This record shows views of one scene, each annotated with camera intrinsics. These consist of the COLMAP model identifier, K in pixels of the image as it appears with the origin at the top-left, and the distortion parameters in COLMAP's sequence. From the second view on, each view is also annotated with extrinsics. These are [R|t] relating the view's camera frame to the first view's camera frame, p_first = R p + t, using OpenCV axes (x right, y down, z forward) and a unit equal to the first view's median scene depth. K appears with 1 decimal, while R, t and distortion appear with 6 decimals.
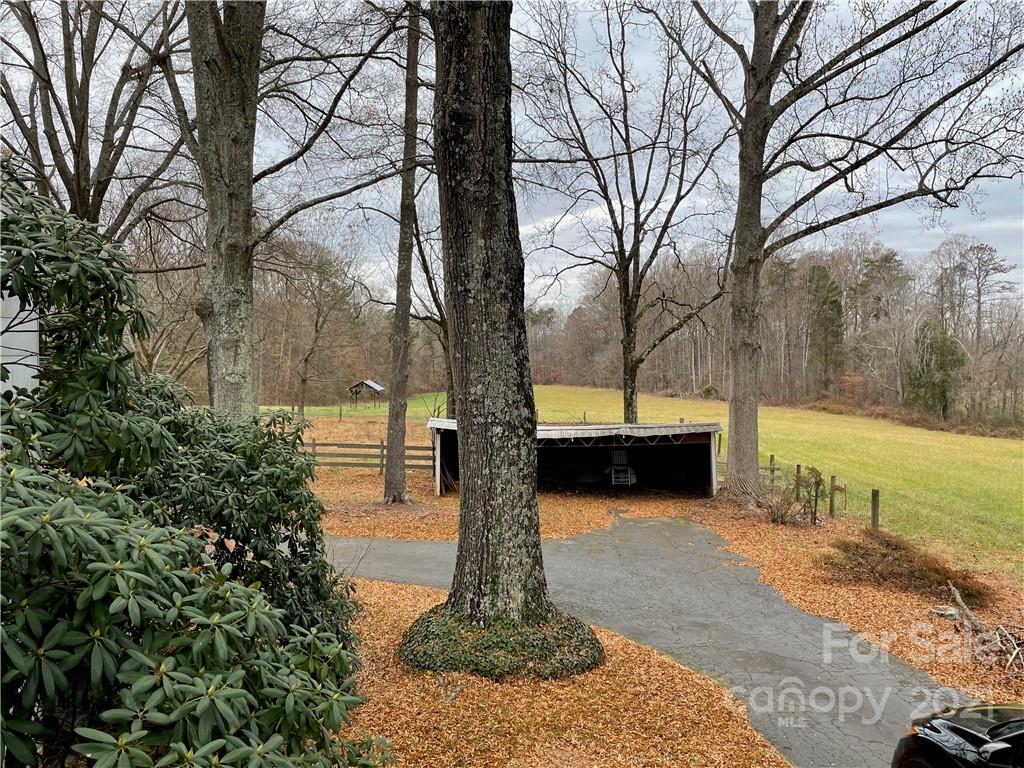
lens RADIAL K [[771.2, 0, 519.2], [0, 771.2, 365.9], [0, 0, 1]] dist [0.089759, -0.116886]
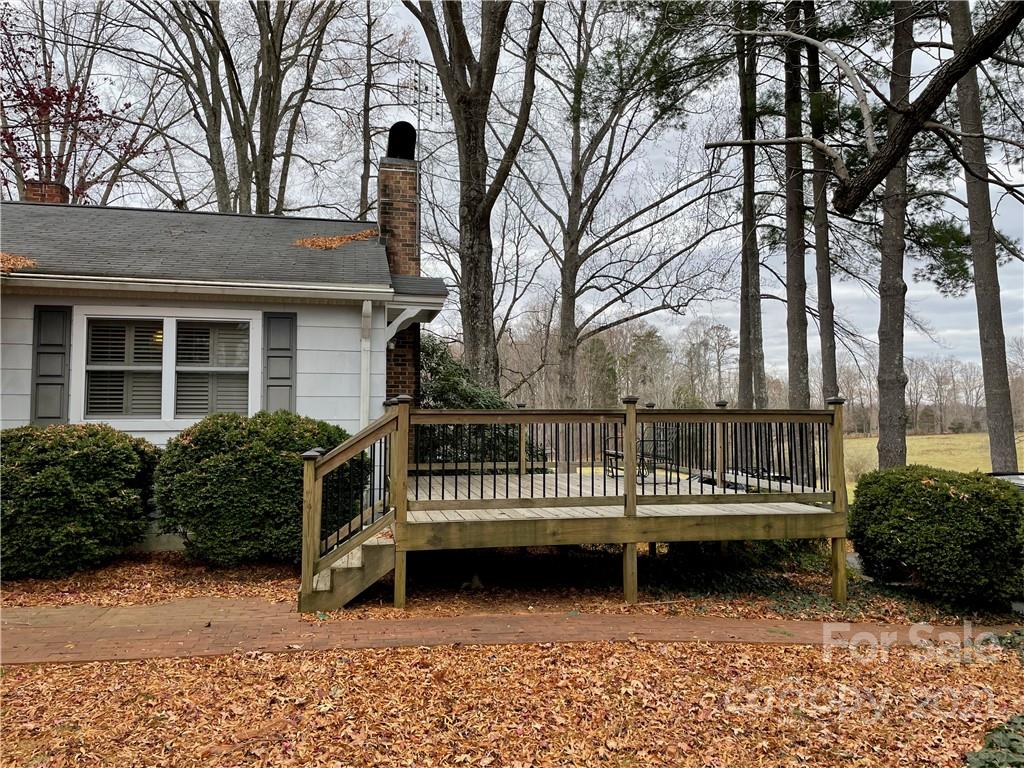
lens RADIAL K [[771.2, 0, 510.6], [0, 771.2, 373.2], [0, 0, 1]] dist [0.089759, -0.116886]
pose [[0.967242, 0.006124, 0.253781, -0.617213], [0.012686, 0.997294, -0.072416, 0.095097], [-0.253538, 0.073263, 0.964547, -1.401320]]
